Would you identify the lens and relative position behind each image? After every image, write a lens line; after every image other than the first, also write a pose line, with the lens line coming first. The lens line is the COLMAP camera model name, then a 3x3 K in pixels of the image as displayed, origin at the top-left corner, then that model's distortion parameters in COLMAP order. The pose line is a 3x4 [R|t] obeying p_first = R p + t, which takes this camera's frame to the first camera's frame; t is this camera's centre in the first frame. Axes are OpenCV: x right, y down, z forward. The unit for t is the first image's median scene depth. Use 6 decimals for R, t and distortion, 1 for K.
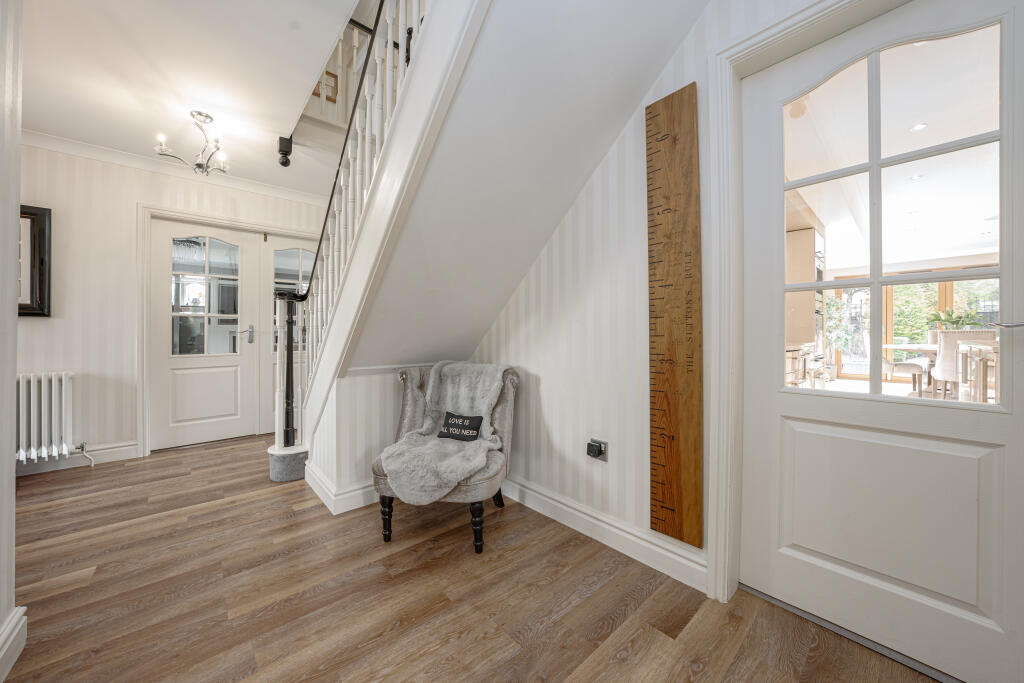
lens RADIAL K [[358.5, 0, 505.9], [0, 358.5, 337.4], [0, 0, 1]] dist [-0.000565, -0.000014]
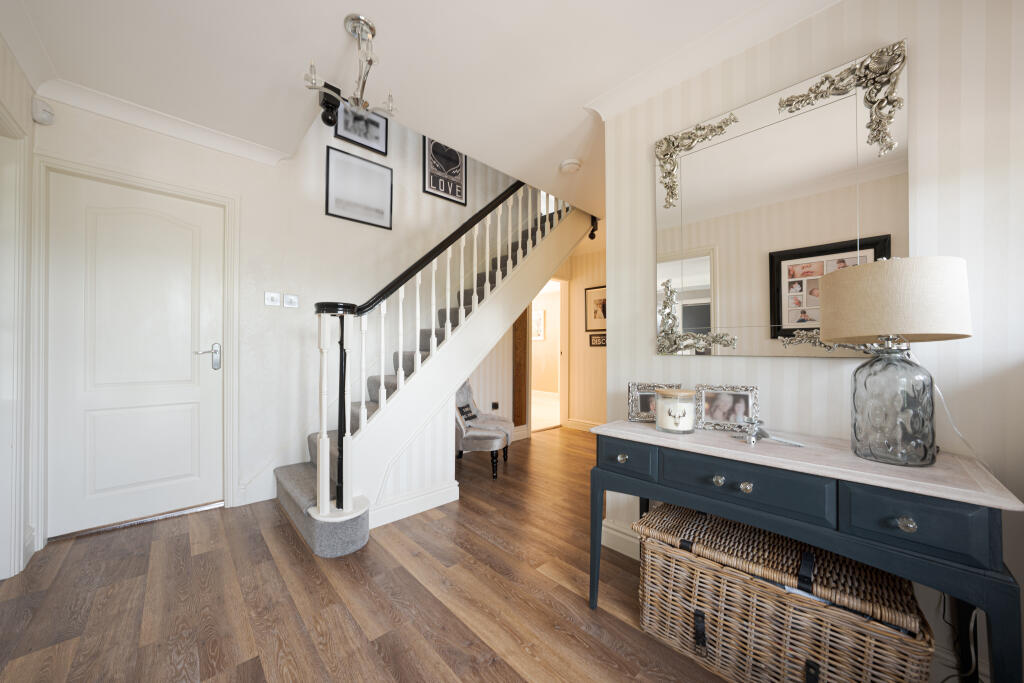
lens RADIAL K [[353.4, 0, 510.9], [0, 353.4, 349.0], [0, 0, 1]] dist [-0.000095, 0.000004]
pose [[-0.039512, 0.008165, 0.999186, -1.801364], [0.004503, 0.999958, -0.007994, -0.024355], [-0.999209, 0.004183, -0.039547, 0.900749]]
